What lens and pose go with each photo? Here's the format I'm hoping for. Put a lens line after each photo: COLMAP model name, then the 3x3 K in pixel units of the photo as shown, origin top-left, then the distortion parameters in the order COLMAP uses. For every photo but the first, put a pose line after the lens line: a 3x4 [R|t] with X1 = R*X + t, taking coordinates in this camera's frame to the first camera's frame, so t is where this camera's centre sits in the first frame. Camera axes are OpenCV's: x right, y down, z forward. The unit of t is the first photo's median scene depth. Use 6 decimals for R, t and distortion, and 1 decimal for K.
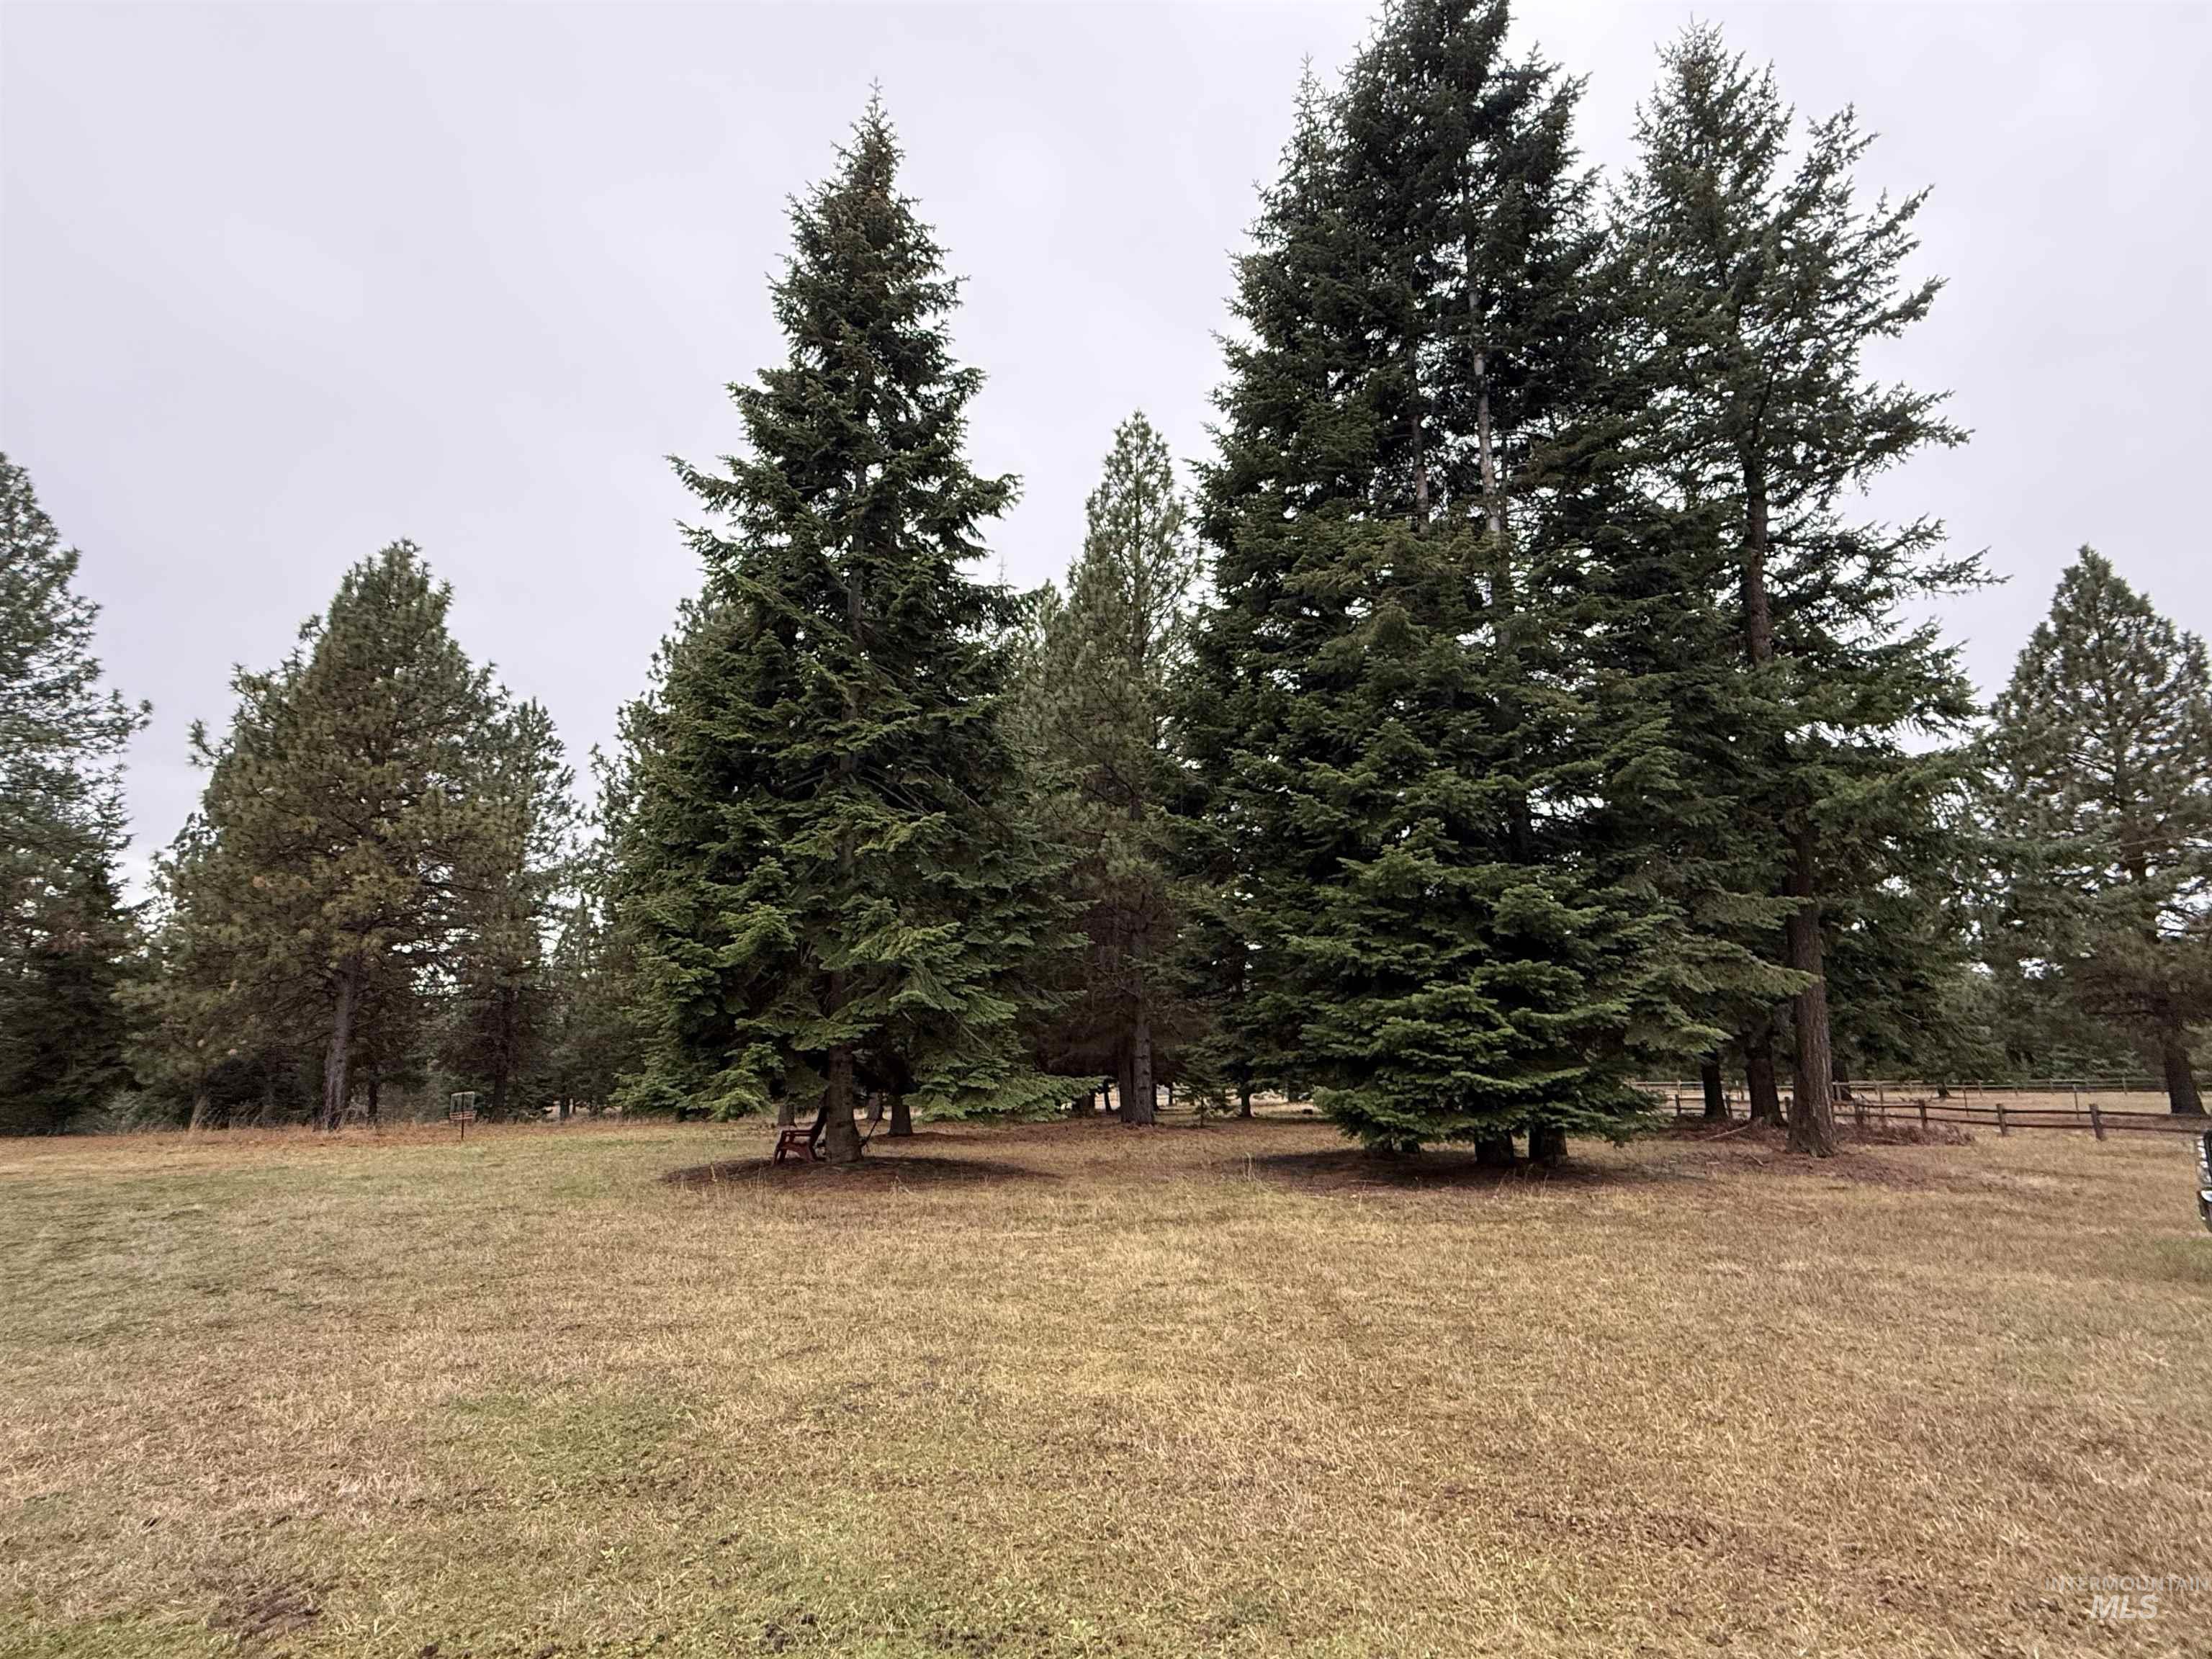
lens RADIAL K [[1062.2, 0, 1106.0], [0, 1062.2, 829.5], [0, 0, 1]] dist [-0.001783, -0.000756]
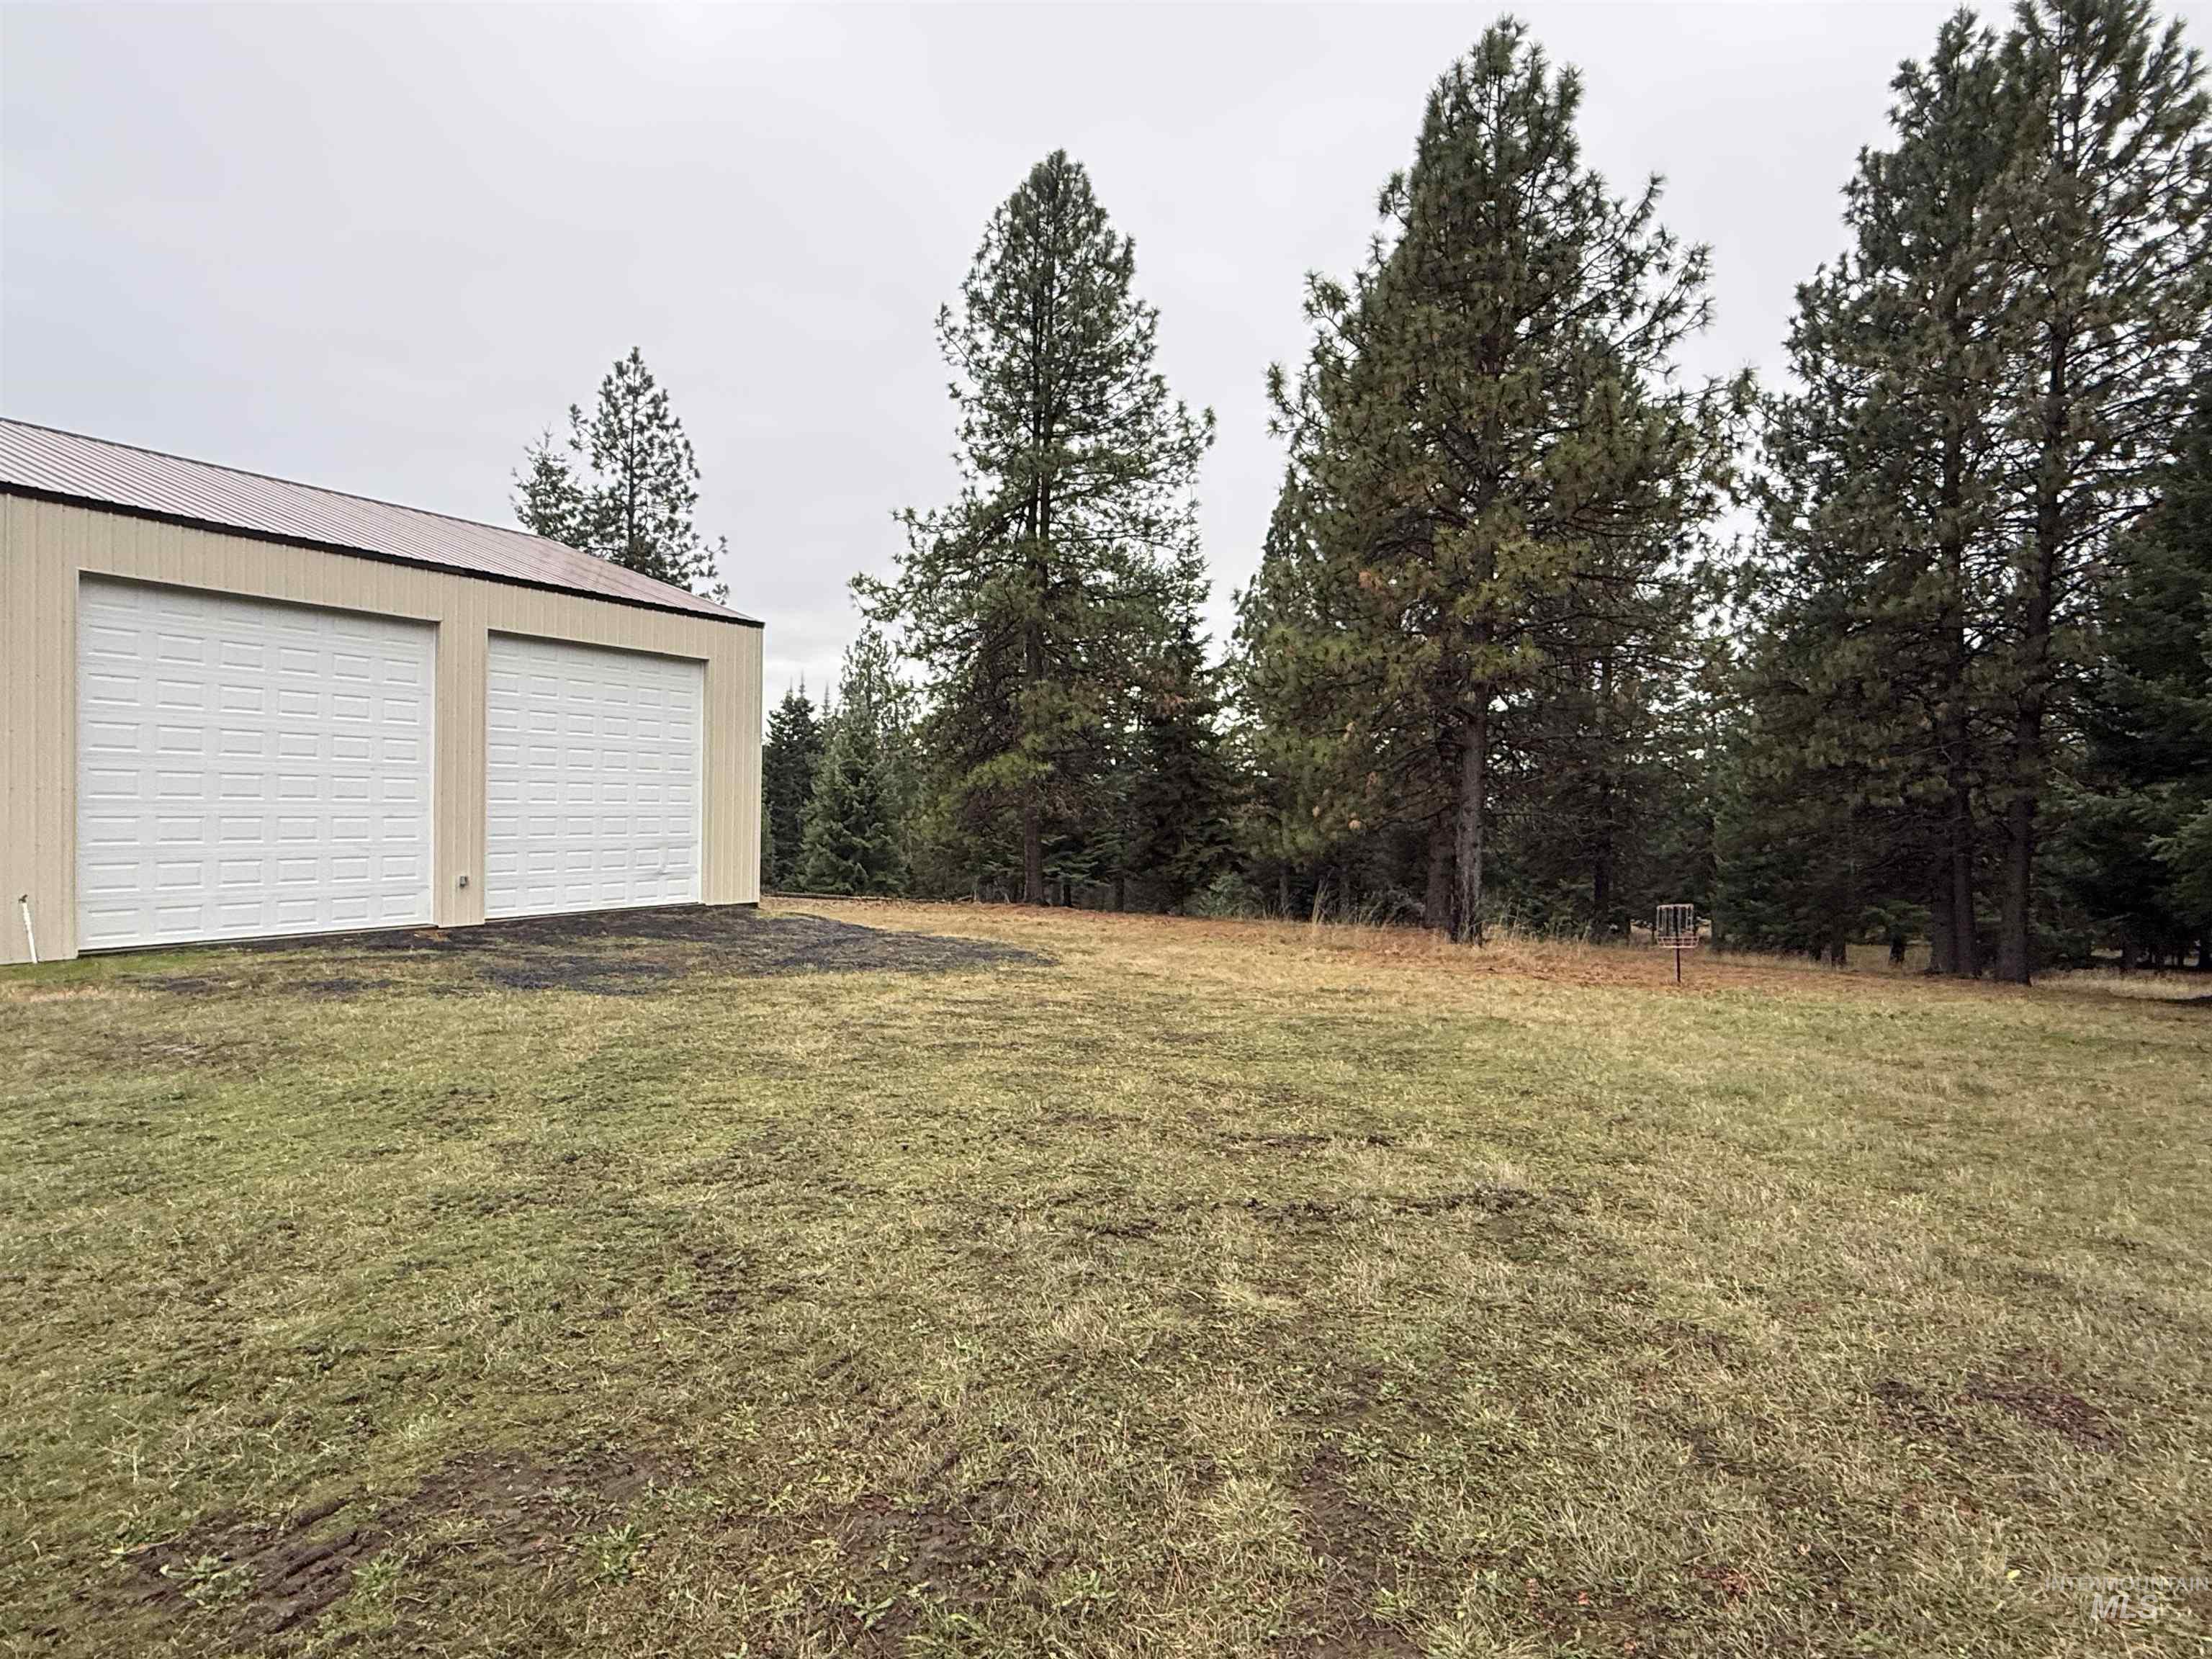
lens RADIAL K [[1262.4, 0, 1106.0], [0, 1262.4, 829.5], [0, 0, 1]] dist [0.001262, 0.000117]
pose [[0.683275, 0.031170, -0.729495, -0.266680], [0.099961, 0.985688, 0.135745, 0.068251], [0.723286, -0.165673, 0.670380, 0.261183]]
